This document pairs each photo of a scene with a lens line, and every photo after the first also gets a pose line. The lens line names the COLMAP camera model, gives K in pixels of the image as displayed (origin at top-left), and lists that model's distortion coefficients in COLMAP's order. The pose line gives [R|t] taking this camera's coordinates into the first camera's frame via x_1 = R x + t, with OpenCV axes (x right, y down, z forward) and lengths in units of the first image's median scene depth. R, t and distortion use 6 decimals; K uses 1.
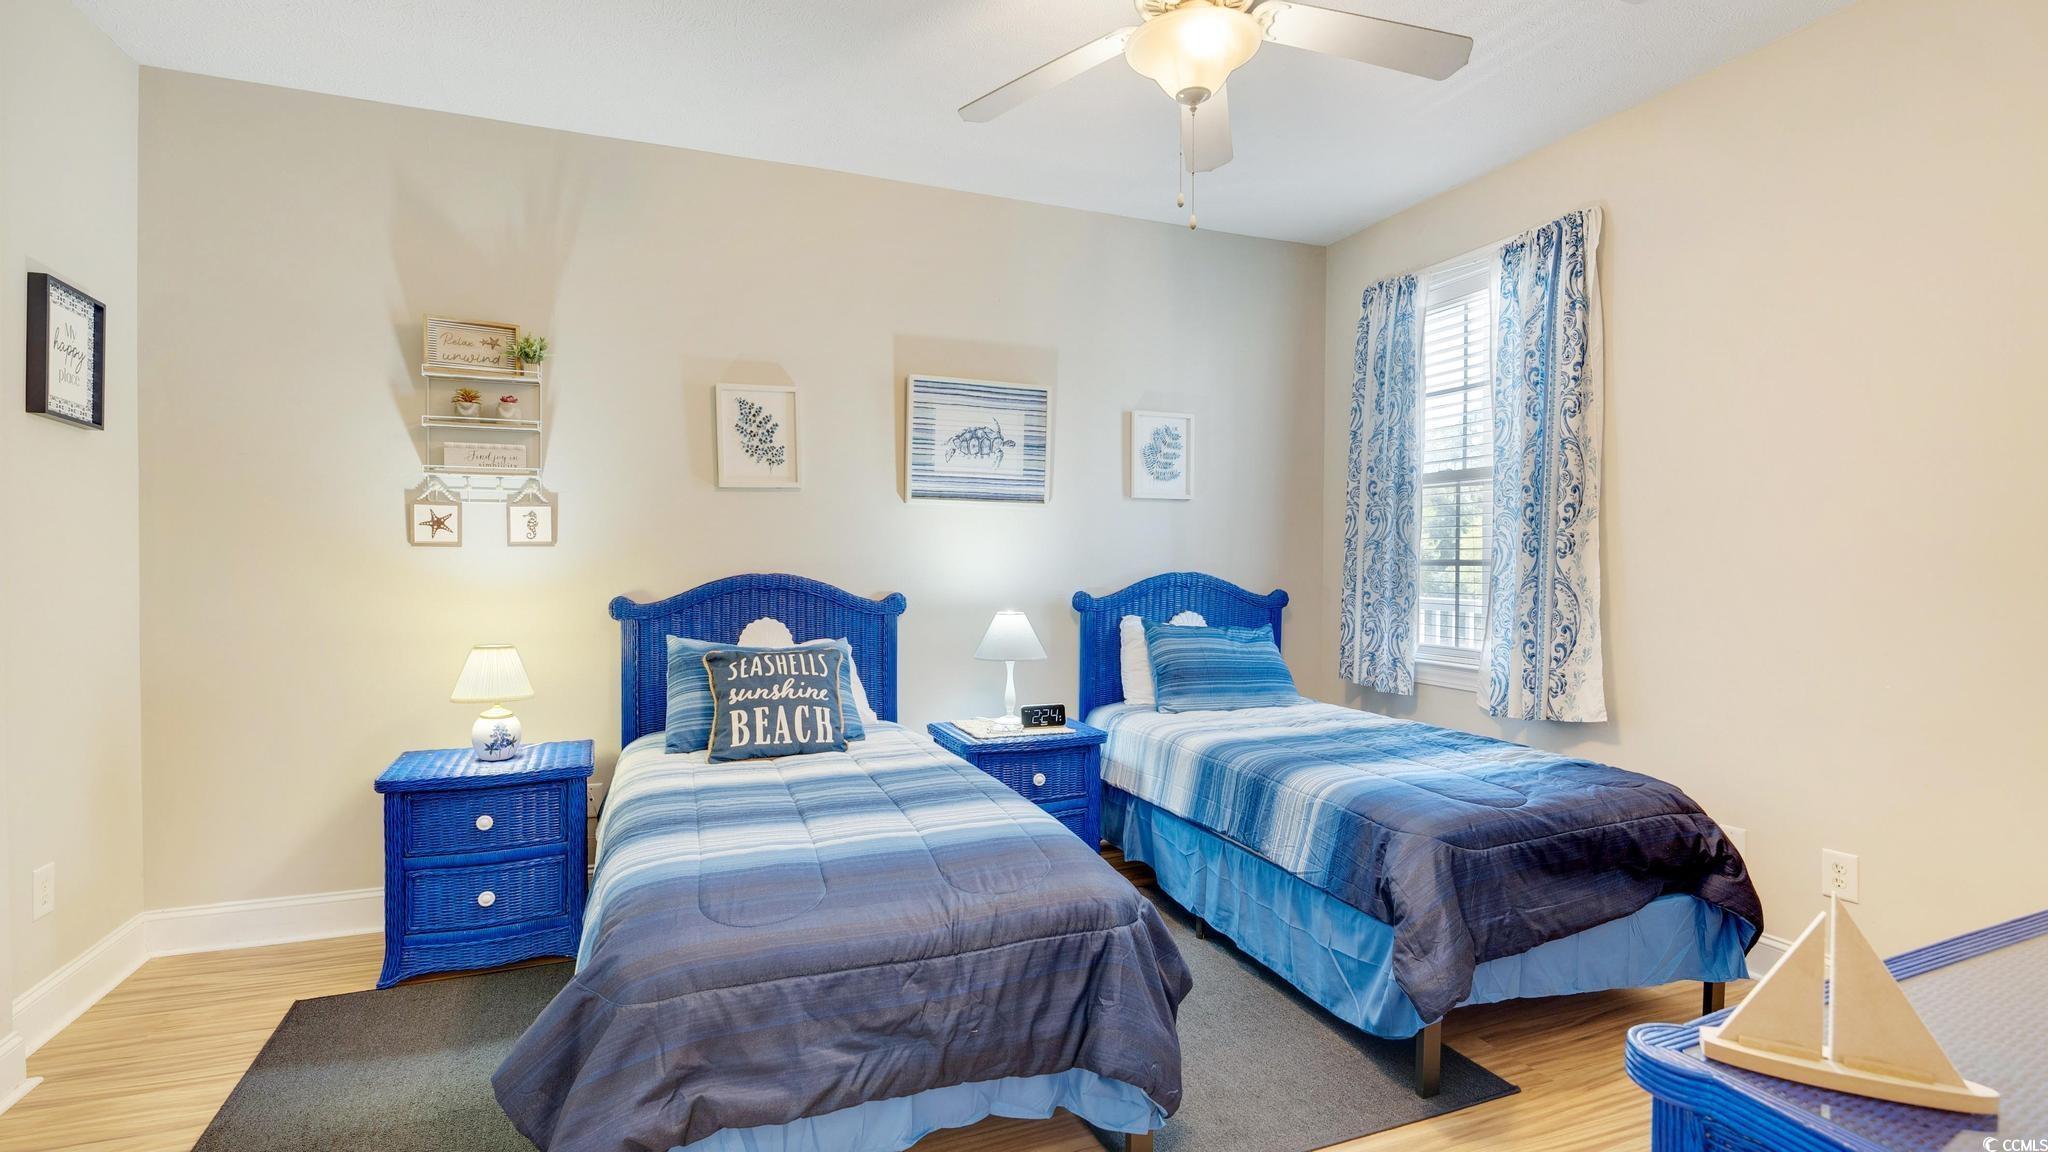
lens RADIAL K [[938.4, 0, 1024.0], [0, 938.4, 576.0], [0, 0, 1]] dist [-0.016801, 0.000317]
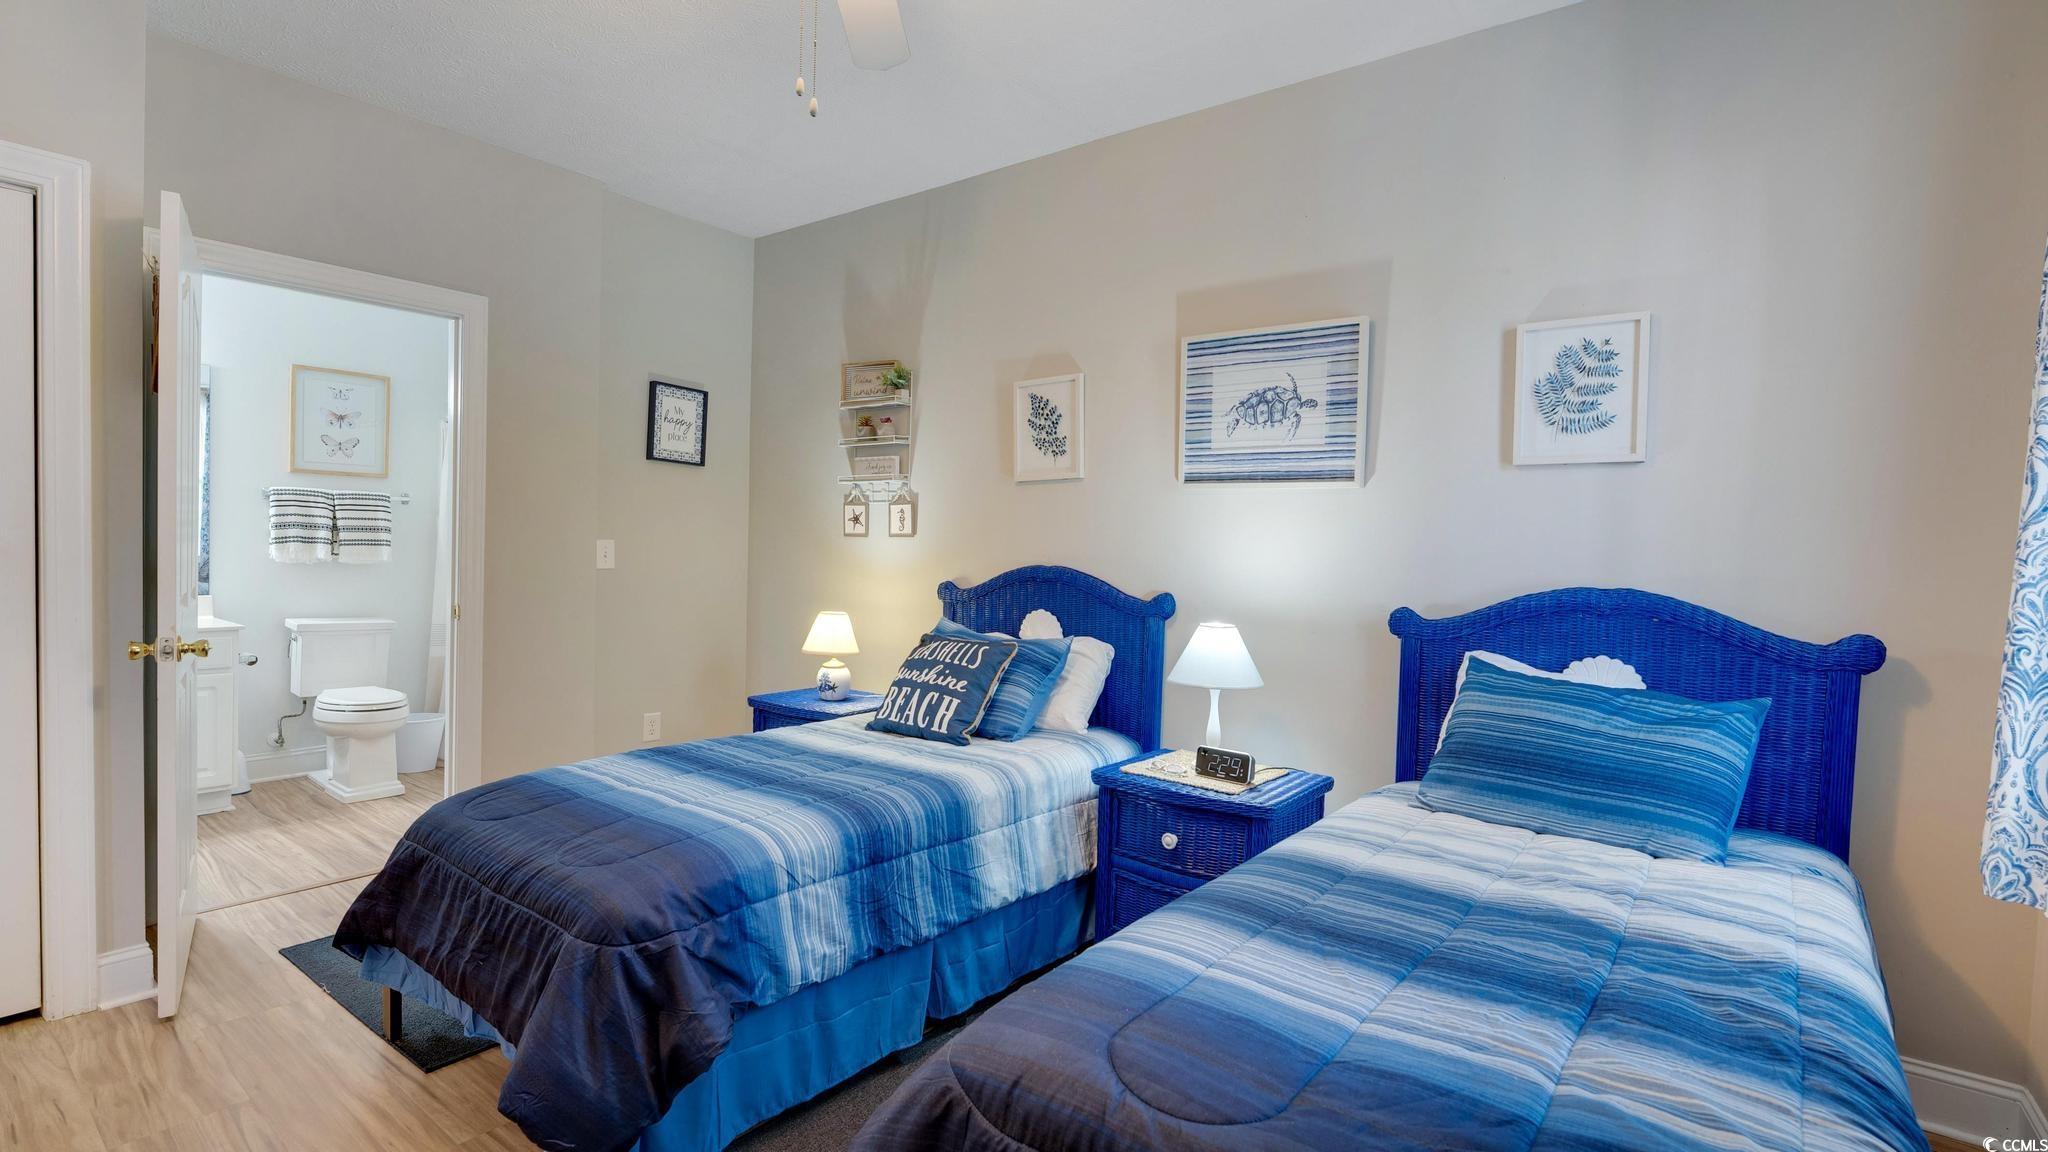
lens RADIAL K [[938.4, 0, 1024.0], [0, 938.4, 576.0], [0, 0, 1]] dist [-0.016801, 0.000317]
pose [[0.500265, 0.035945, -0.865126, 0.576414], [-0.041423, 0.998987, 0.017554, -0.008135], [0.864881, 0.027054, 0.501247, 0.476141]]
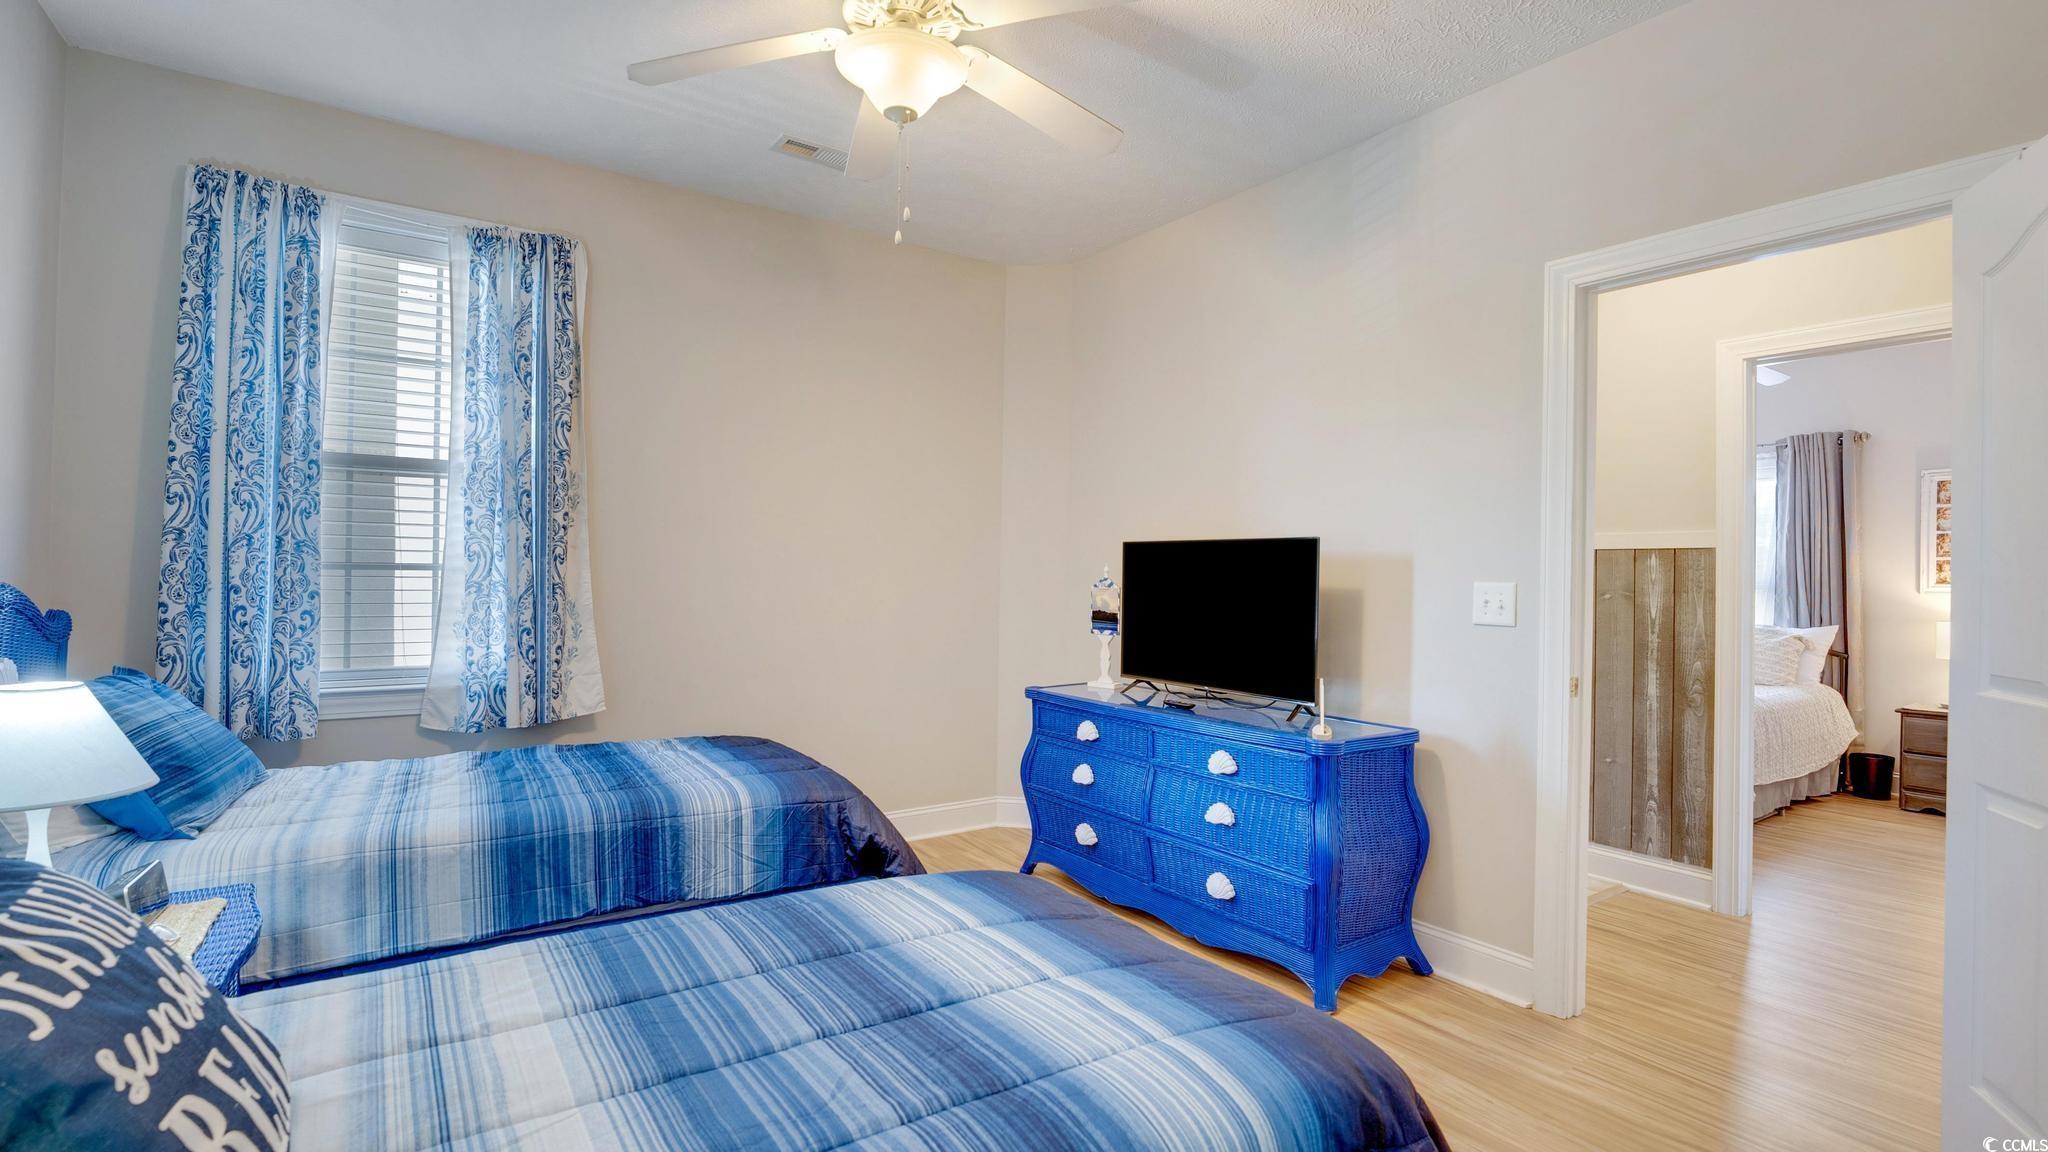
lens RADIAL K [[938.4, 0, 1024.0], [0, 938.4, 576.0], [0, 0, 1]] dist [-0.016801, 0.000317]
pose [[-0.217265, -0.008604, 0.976075, -0.529316], [-0.000036, 0.999961, 0.008807, -0.014303], [-0.976113, 0.001878, -0.217257, 0.684154]]
